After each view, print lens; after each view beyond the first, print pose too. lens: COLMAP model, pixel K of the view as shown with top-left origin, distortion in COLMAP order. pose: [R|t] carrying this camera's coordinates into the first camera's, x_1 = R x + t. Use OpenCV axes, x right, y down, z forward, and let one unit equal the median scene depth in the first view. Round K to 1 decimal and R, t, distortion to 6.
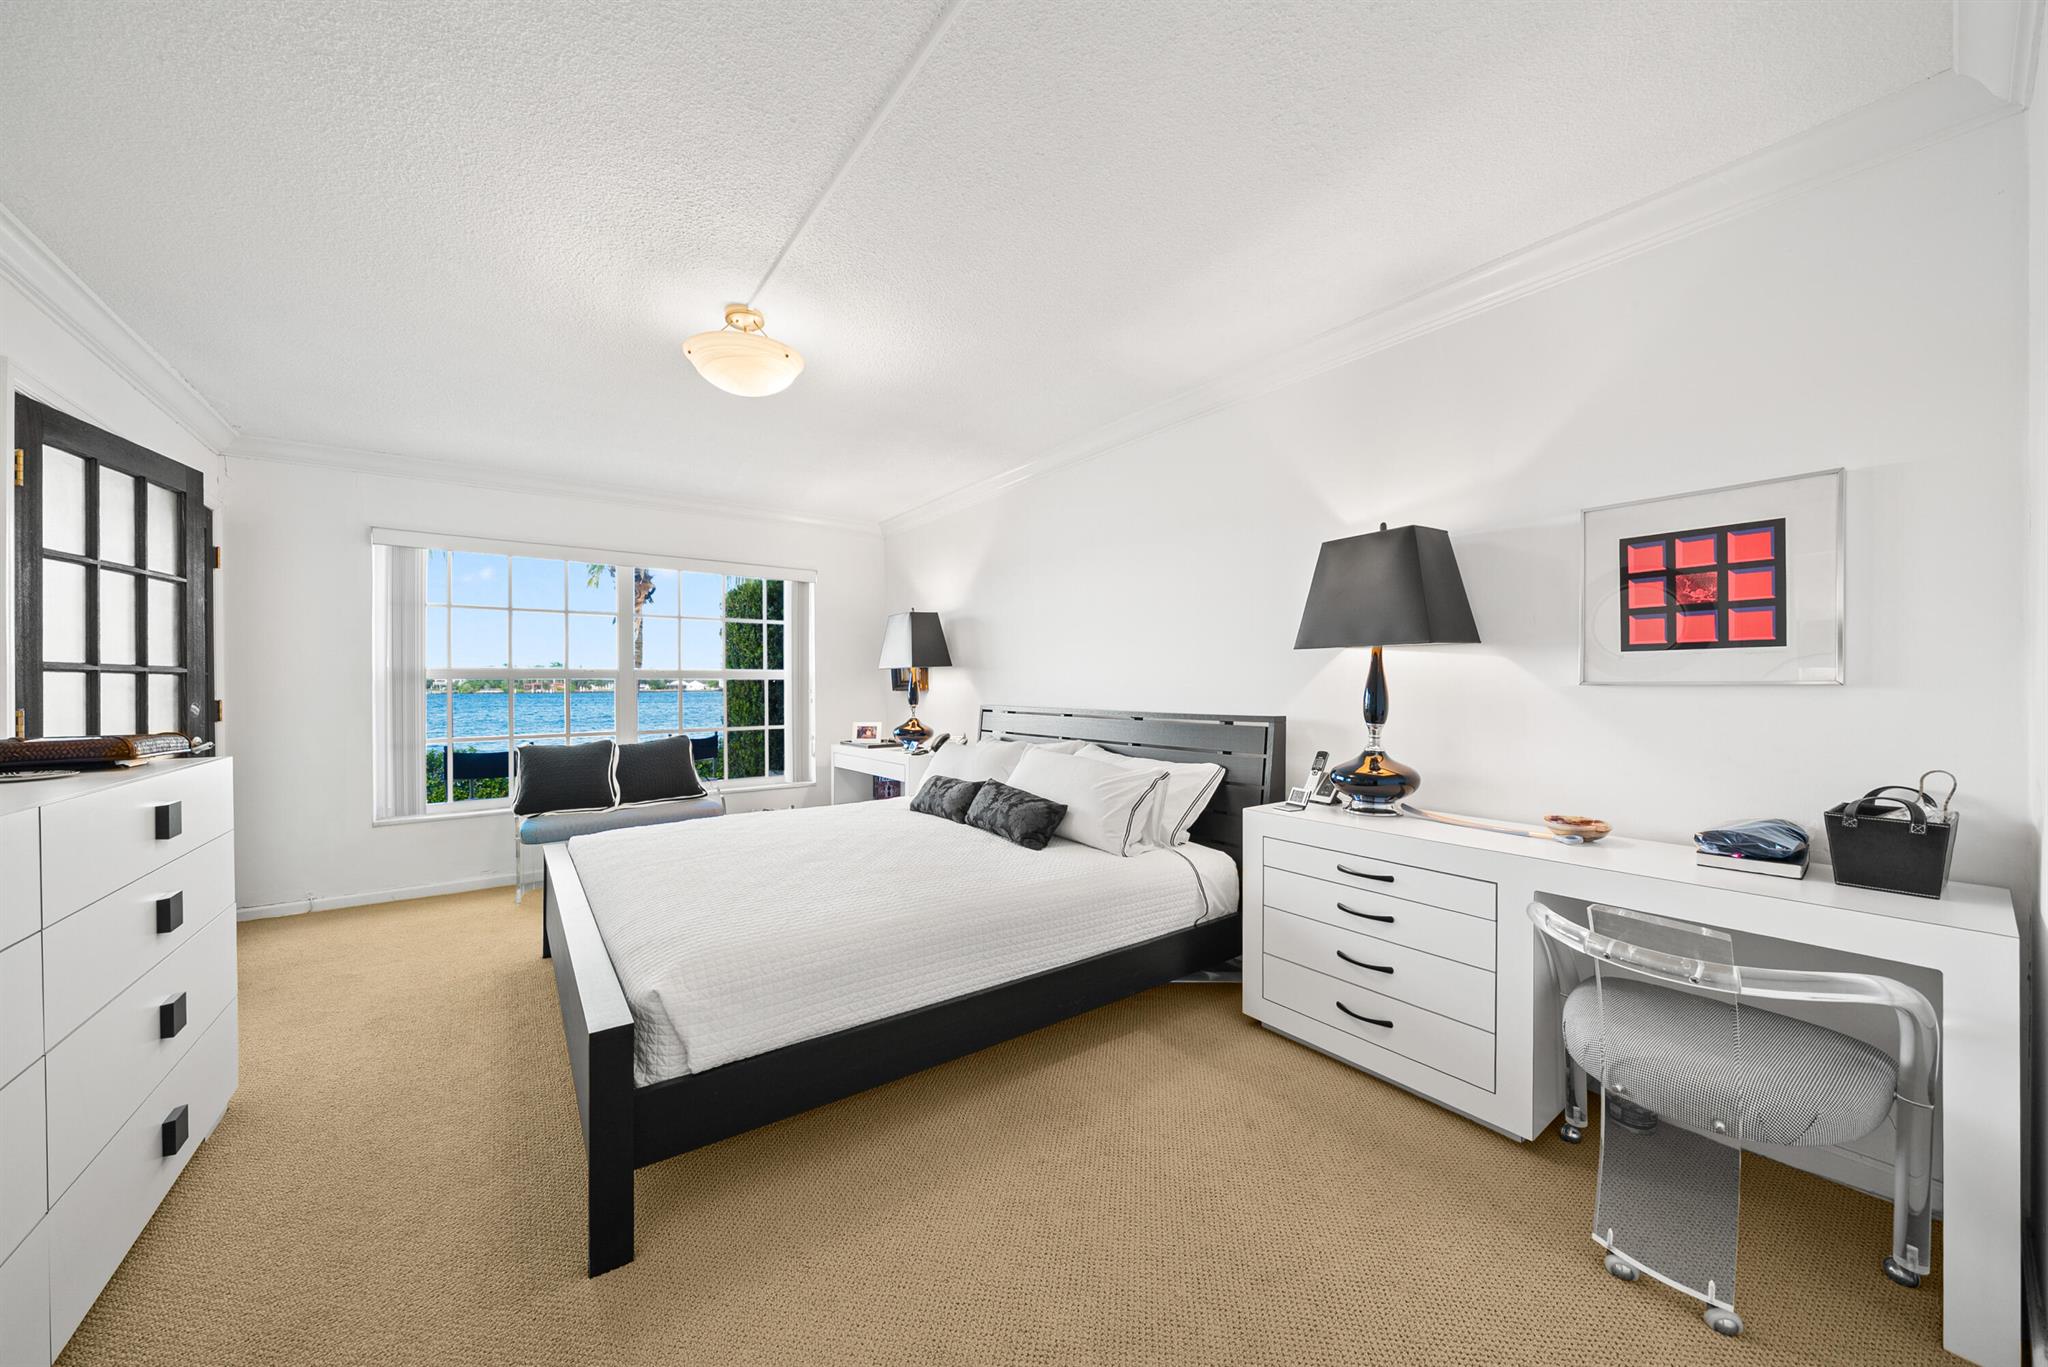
lens RADIAL K [[704.1, 0, 1024.0], [0, 704.1, 683.5], [0, 0, 1]] dist [0.000614, 0.000026]
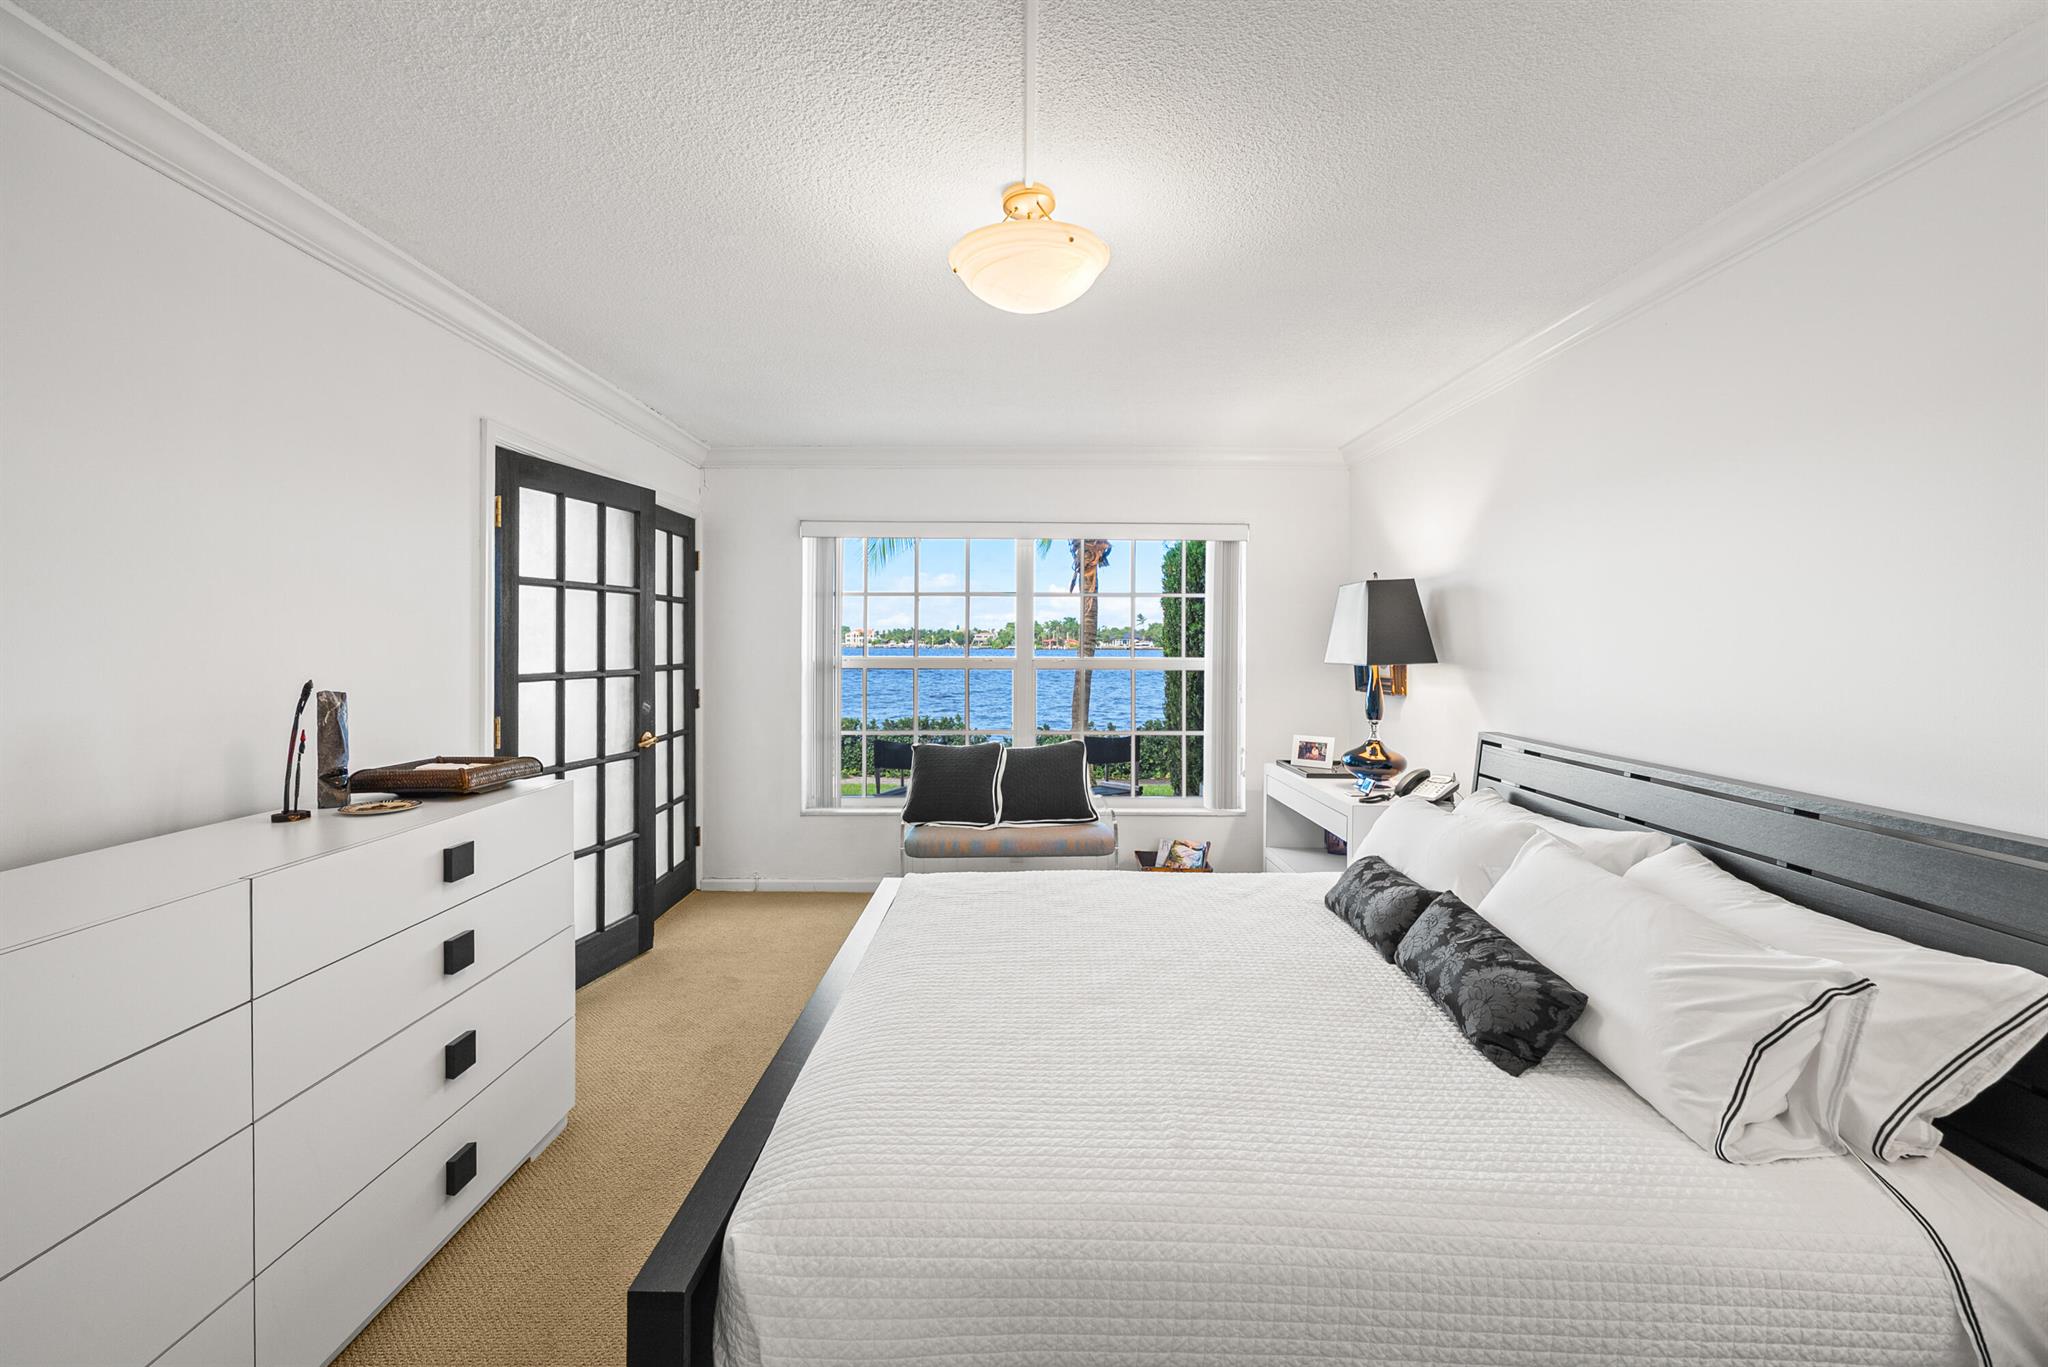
lens RADIAL K [[863.5, 0, 1018.7], [0, 863.5, 646.8], [0, 0, 1]] dist [-0.000182, -0.000305]
pose [[0.806018, 0.009042, -0.591822, 0.079990], [-0.007455, 0.999959, 0.005124, -0.060310], [0.591844, 0.000282, 0.806052, 0.226706]]
